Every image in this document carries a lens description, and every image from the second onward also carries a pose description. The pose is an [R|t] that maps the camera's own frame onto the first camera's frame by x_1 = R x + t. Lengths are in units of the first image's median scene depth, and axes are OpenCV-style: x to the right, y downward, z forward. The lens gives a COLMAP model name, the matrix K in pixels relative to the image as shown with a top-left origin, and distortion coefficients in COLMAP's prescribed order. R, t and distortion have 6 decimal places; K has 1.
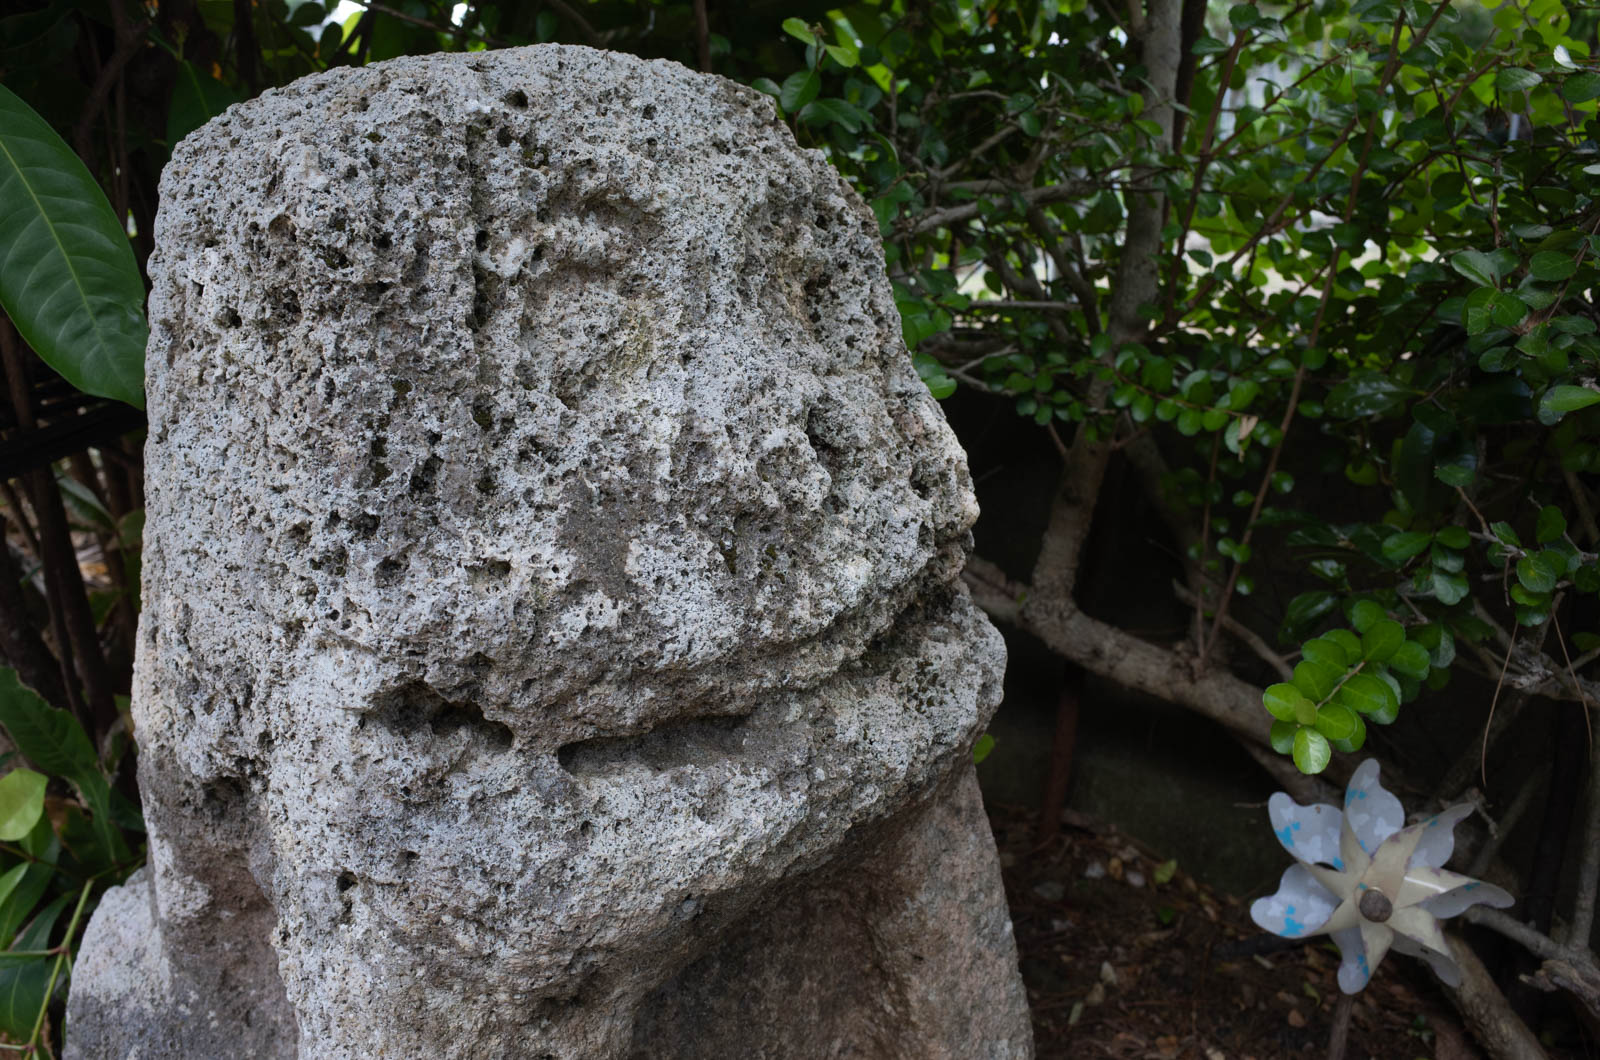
lens RADIAL K [[1326.1, 0, 797.0], [0, 1326.1, 529.2], [0, 0, 1]] dist [-0.014668, 0.009681]
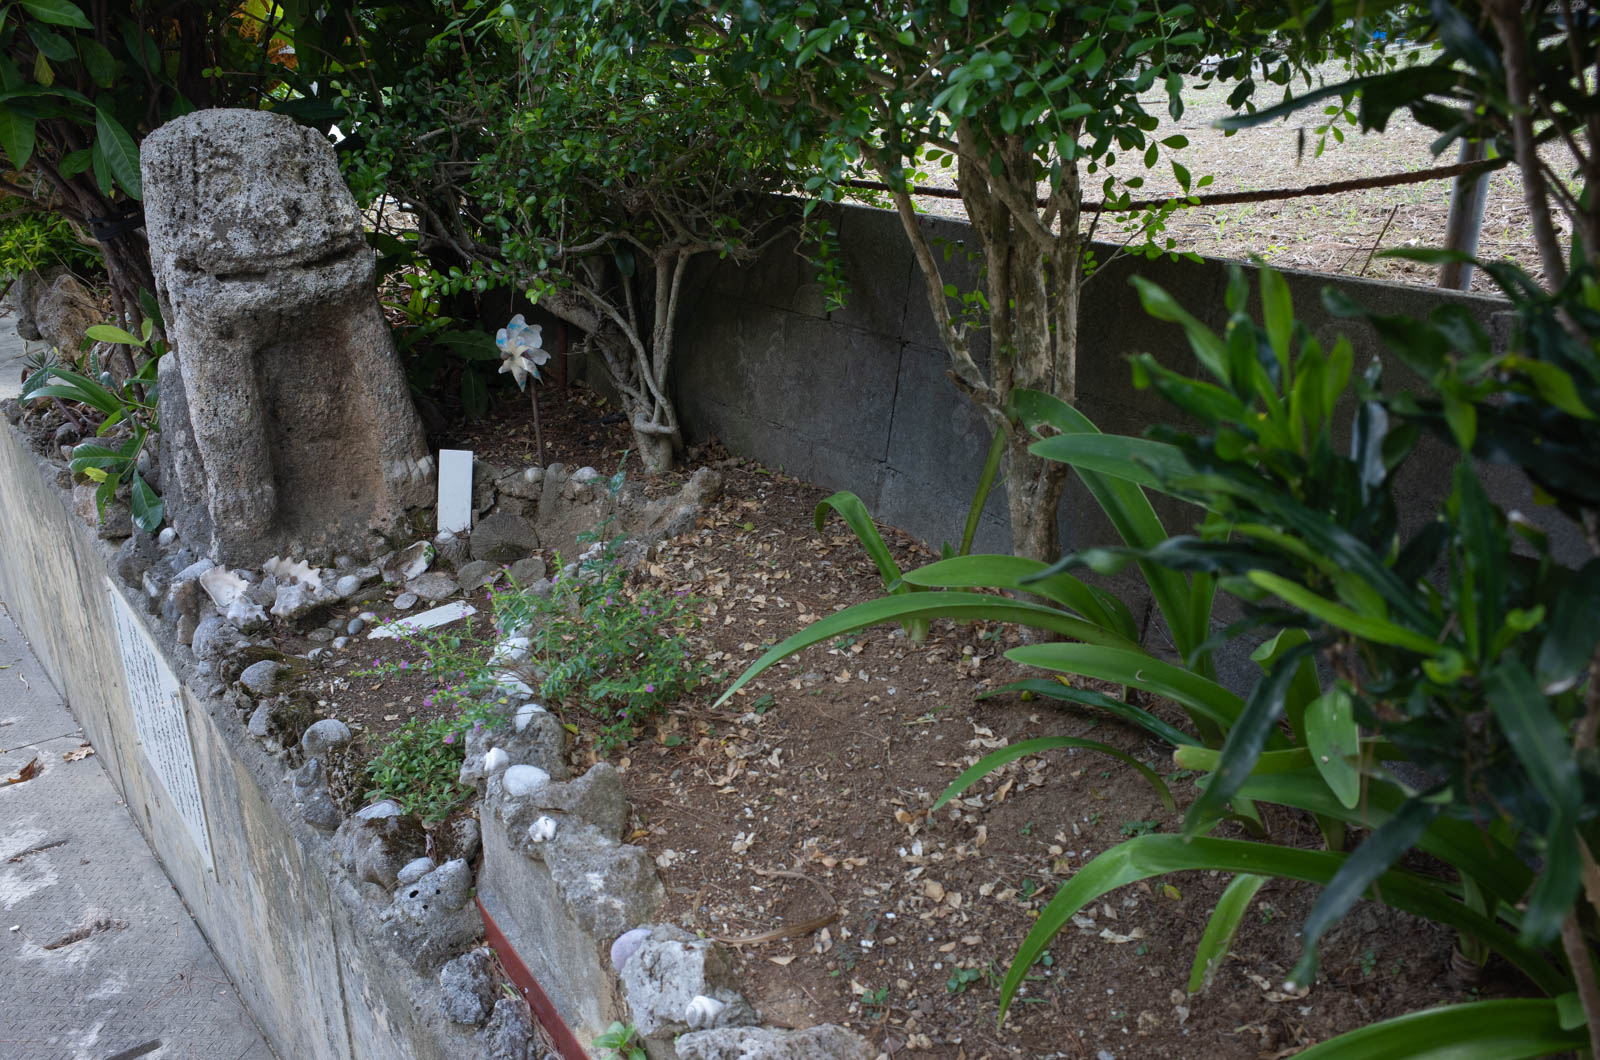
lens RADIAL K [[1326.1, 0, 803.3], [0, 1326.1, 529.8], [0, 0, 1]] dist [-0.014668, 0.009681]
pose [[0.983508, 0.038031, -0.176819, 2.676461], [-0.012608, 0.989681, 0.142732, 0.355413], [0.180423, -0.138149, 0.973839, -3.249291]]
